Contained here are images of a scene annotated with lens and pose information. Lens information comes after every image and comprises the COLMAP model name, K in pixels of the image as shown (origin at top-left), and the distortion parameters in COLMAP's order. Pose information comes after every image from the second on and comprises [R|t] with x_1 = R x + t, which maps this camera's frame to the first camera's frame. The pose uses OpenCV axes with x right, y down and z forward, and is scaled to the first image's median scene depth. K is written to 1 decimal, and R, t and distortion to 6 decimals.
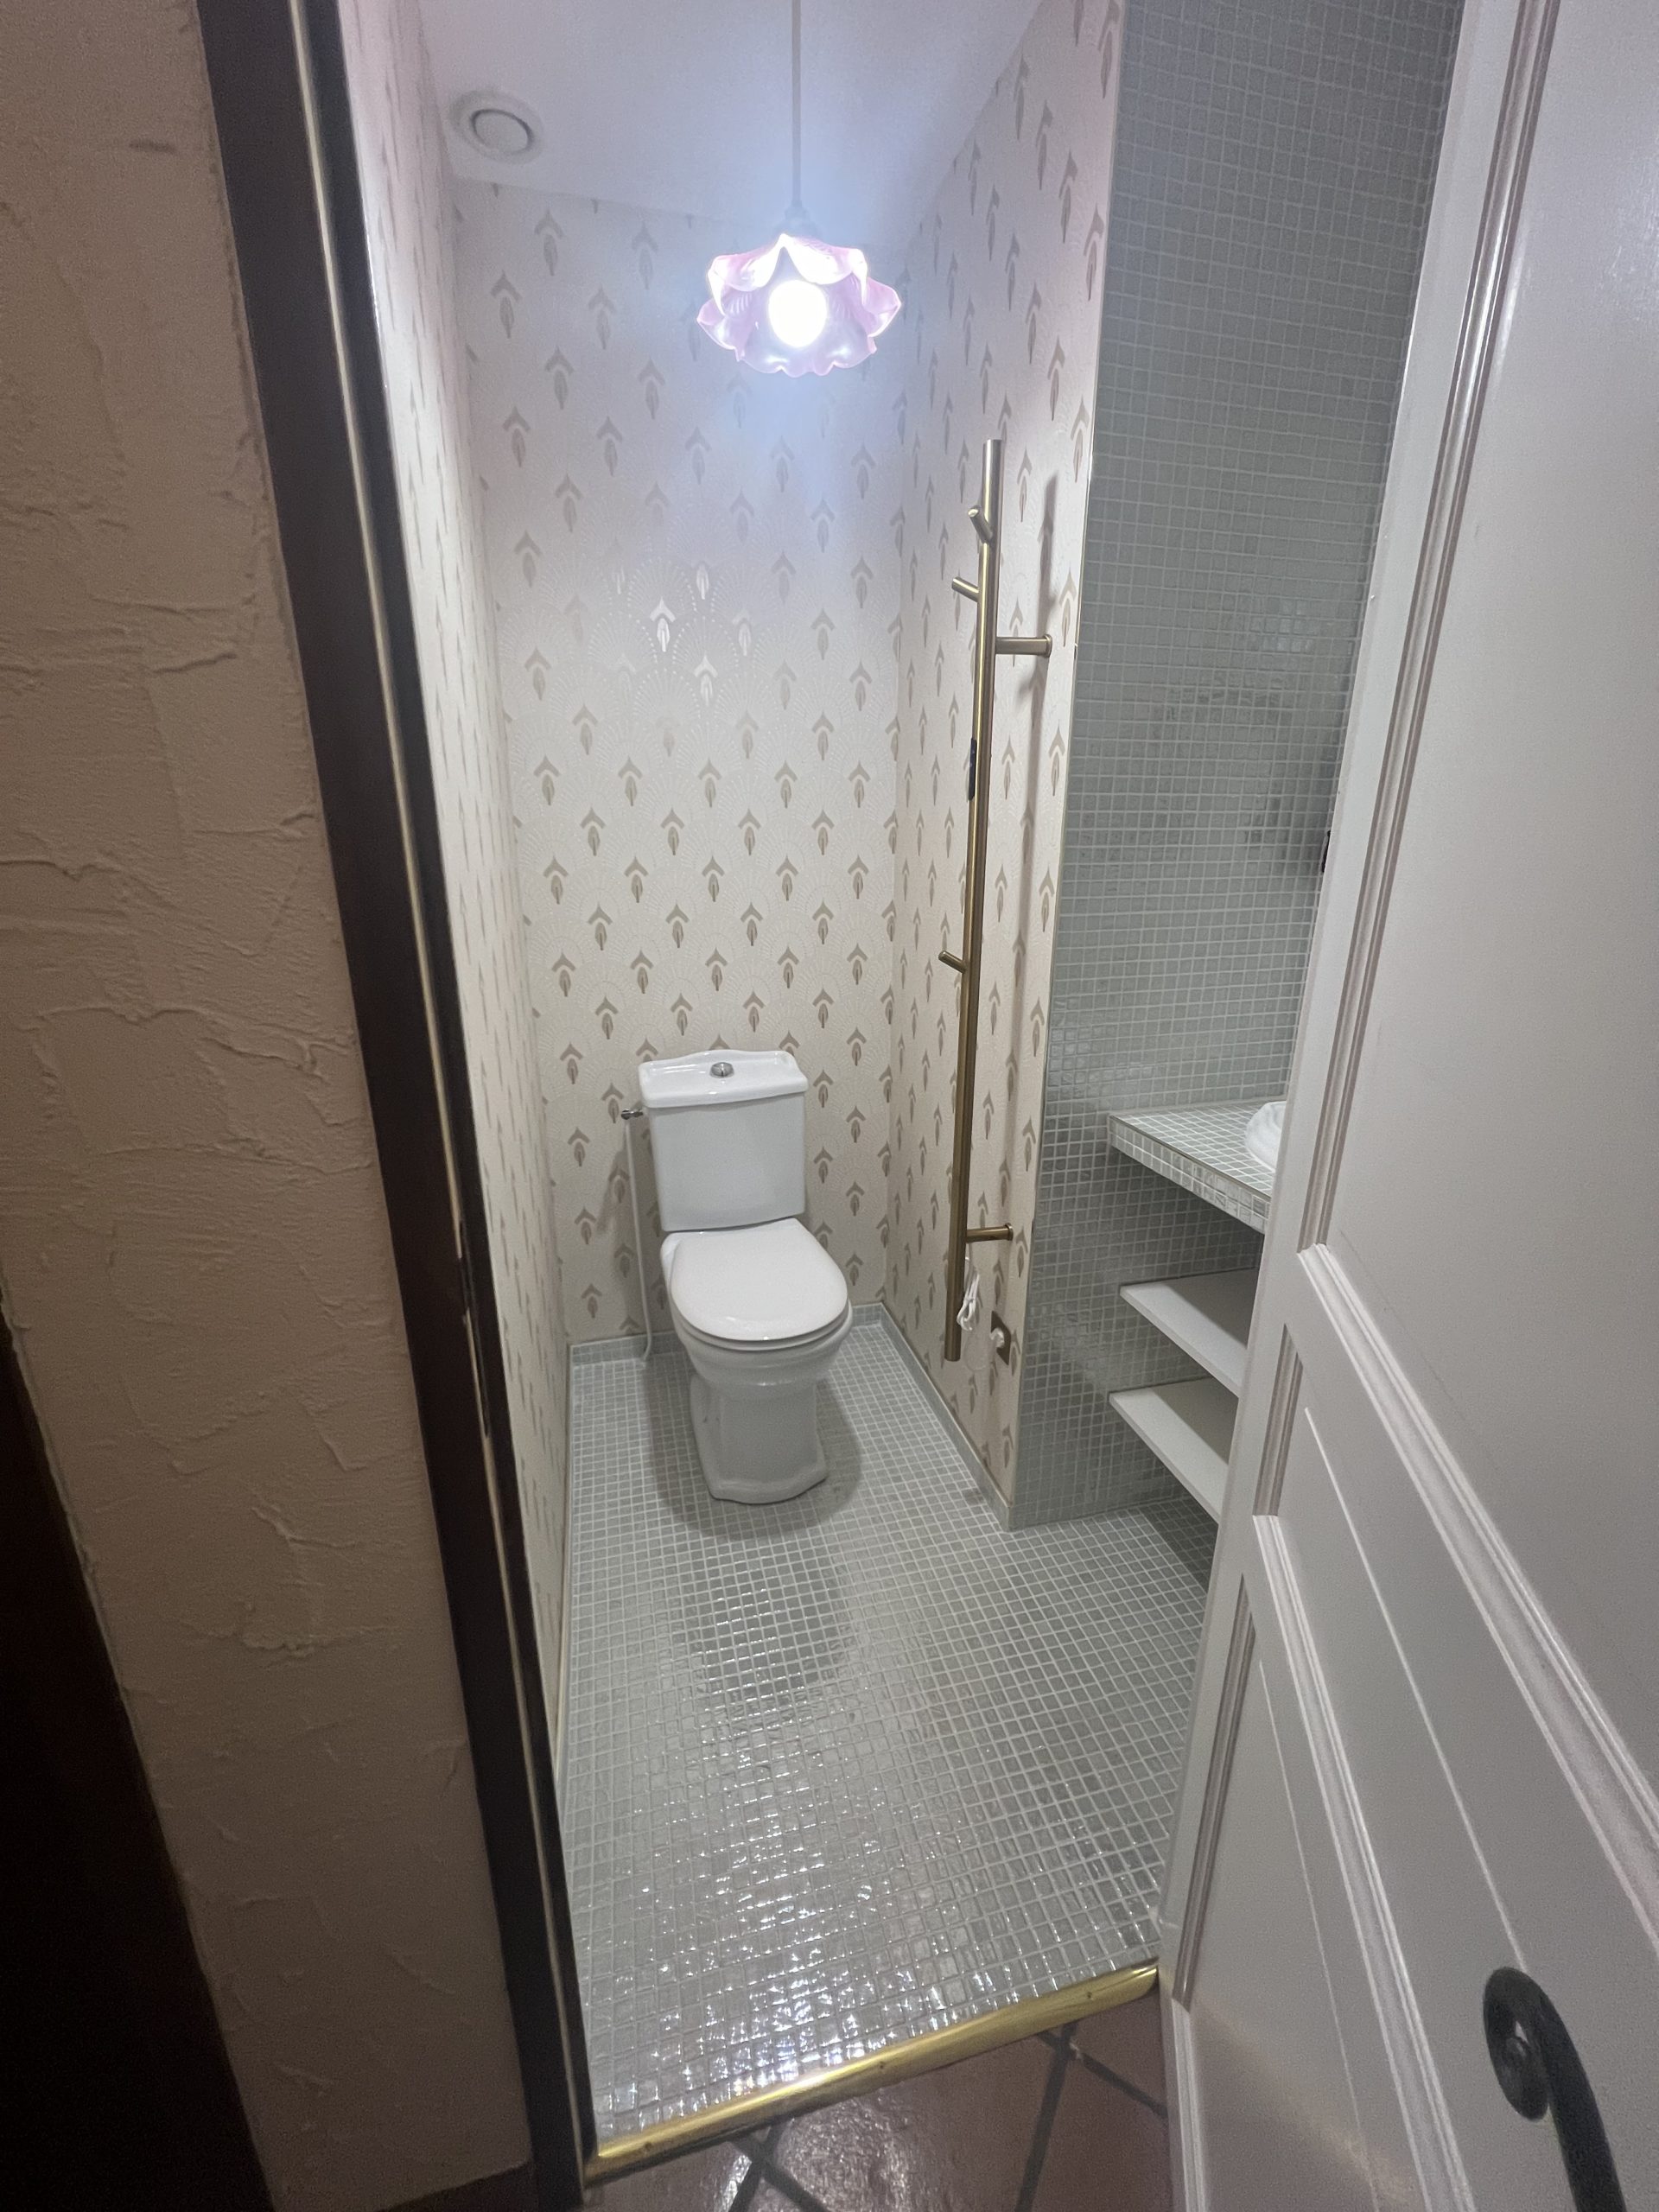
lens RADIAL K [[881.9, 0, 829.5], [0, 881.9, 1106.0], [0, 0, 1]] dist [0.003420, 0.000079]
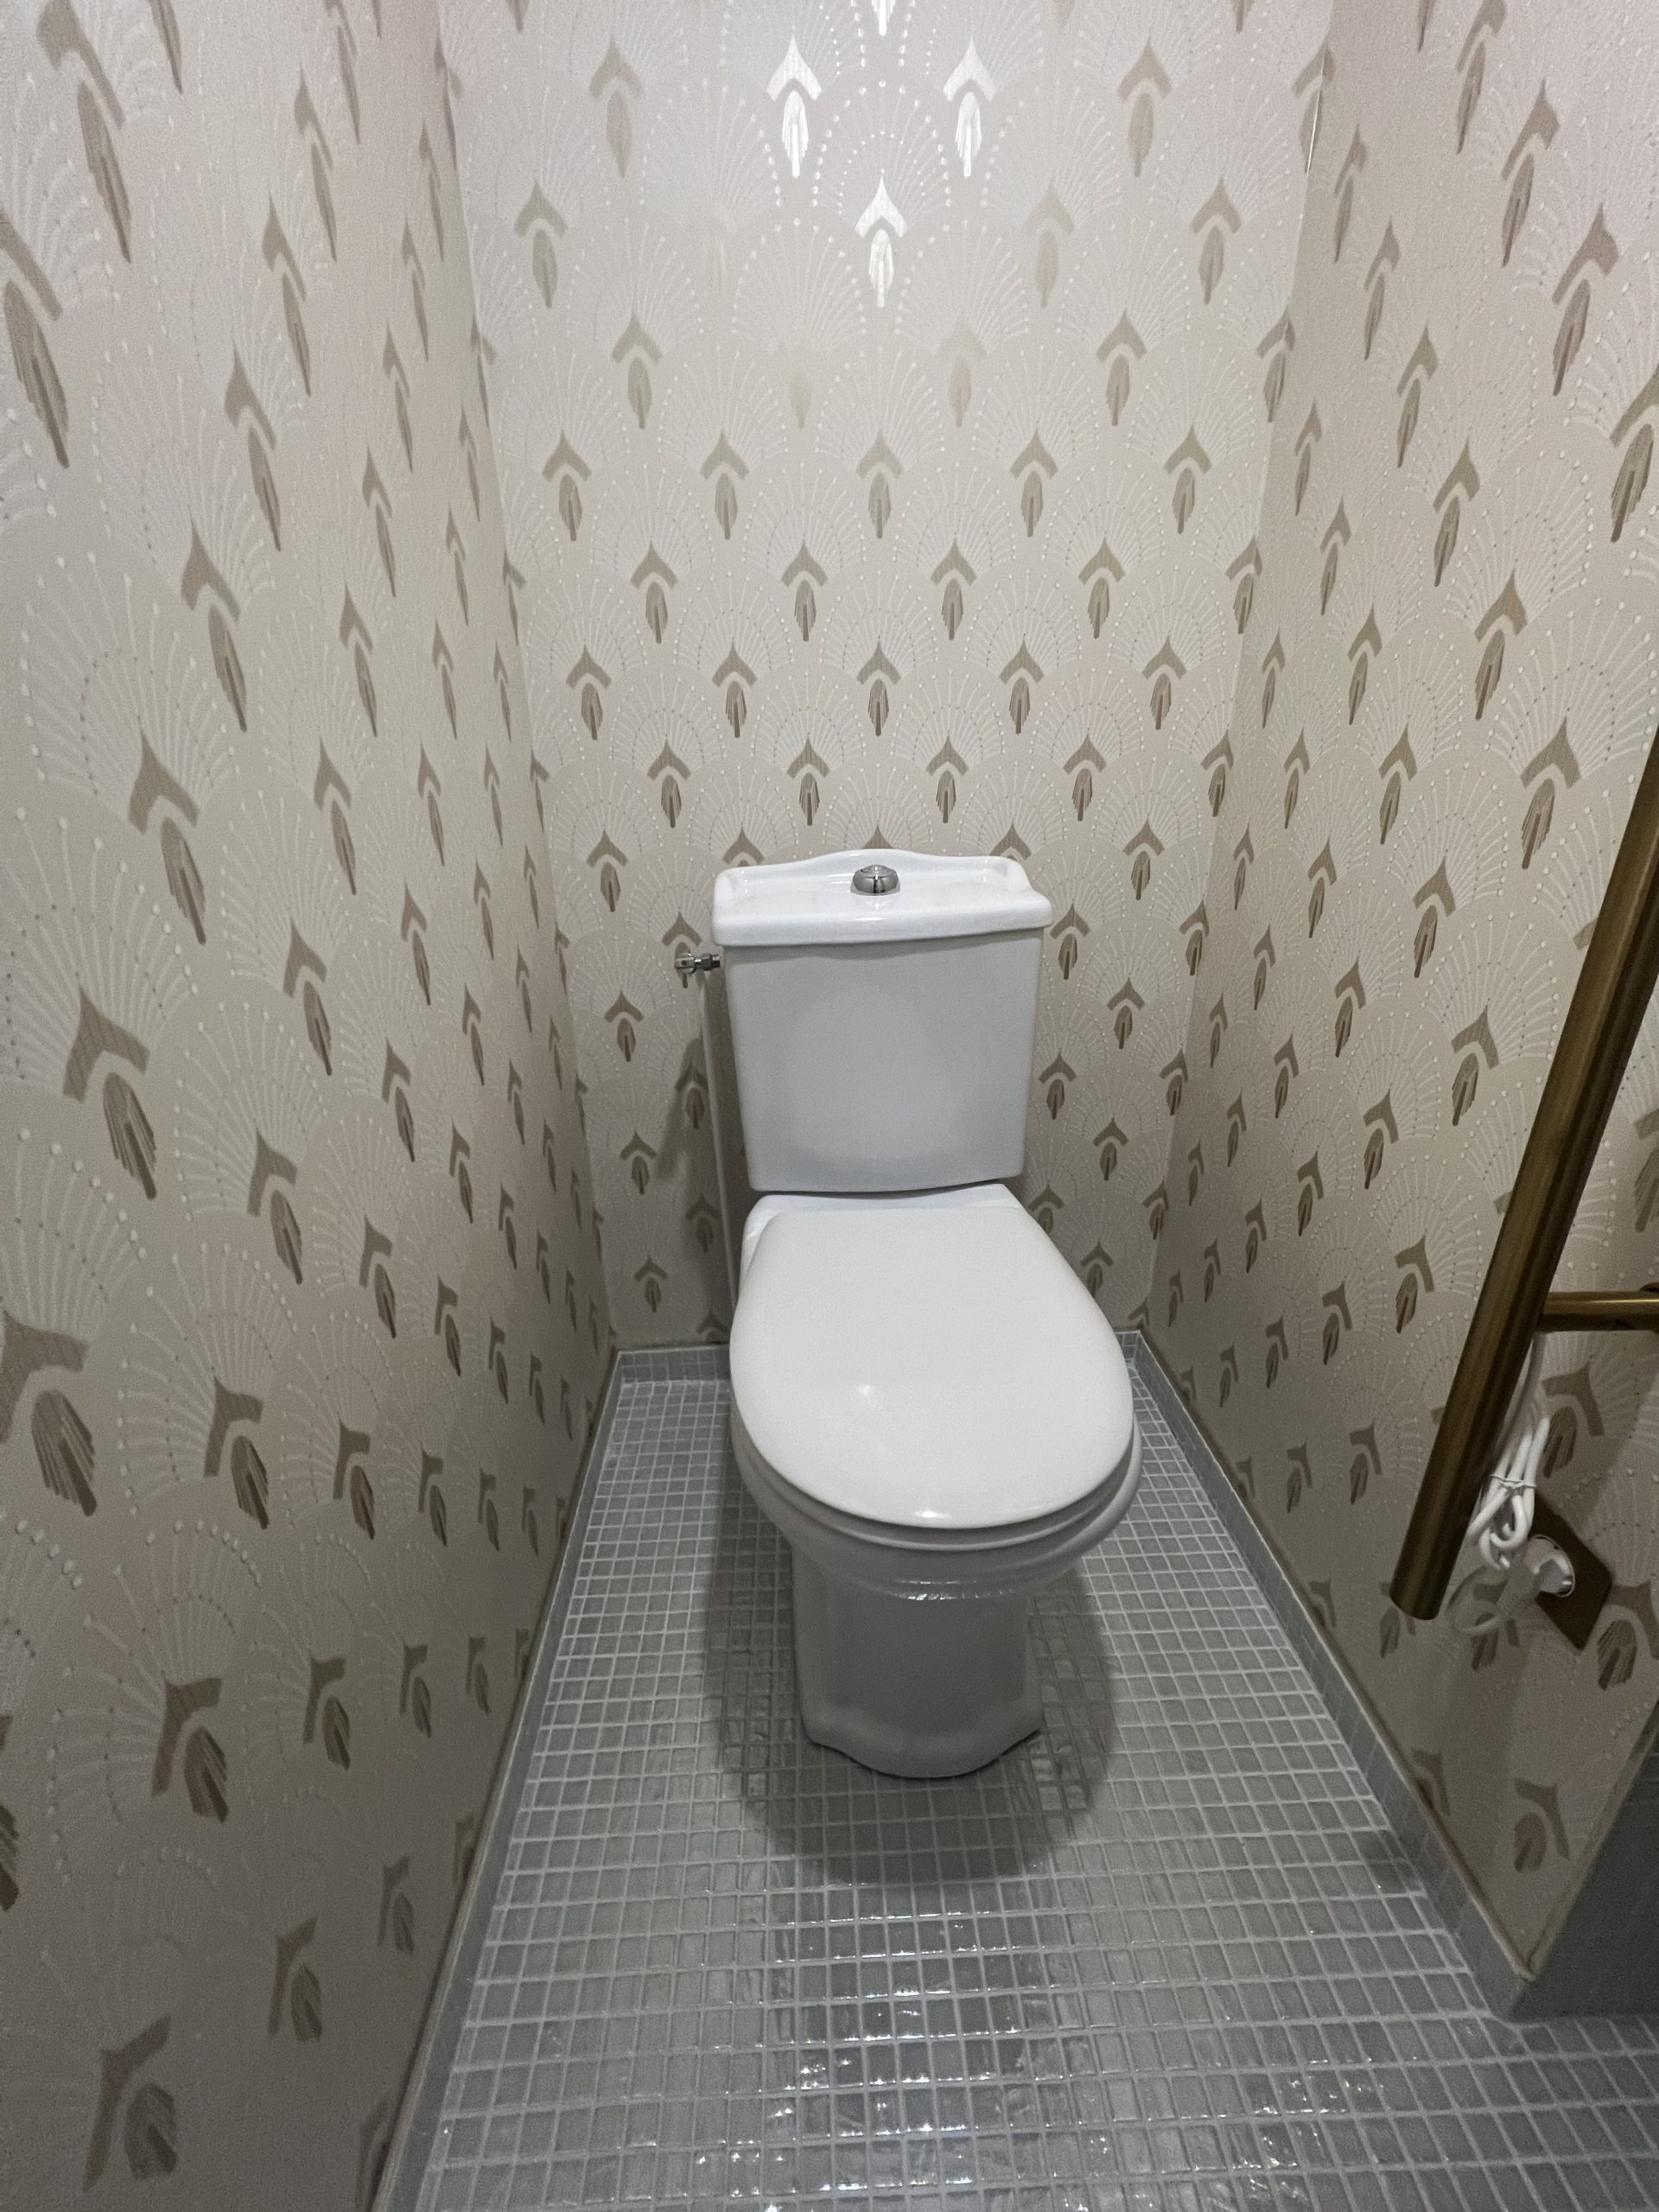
lens RADIAL K [[881.9, 0, 829.5], [0, 881.9, 1106.0], [0, 0, 1]] dist [0.003420, 0.000079]
pose [[0.977078, 0.065631, -0.202510, -0.036666], [-0.047493, 0.994517, 0.093167, 0.038356], [0.207515, -0.081414, 0.974838, 0.477105]]
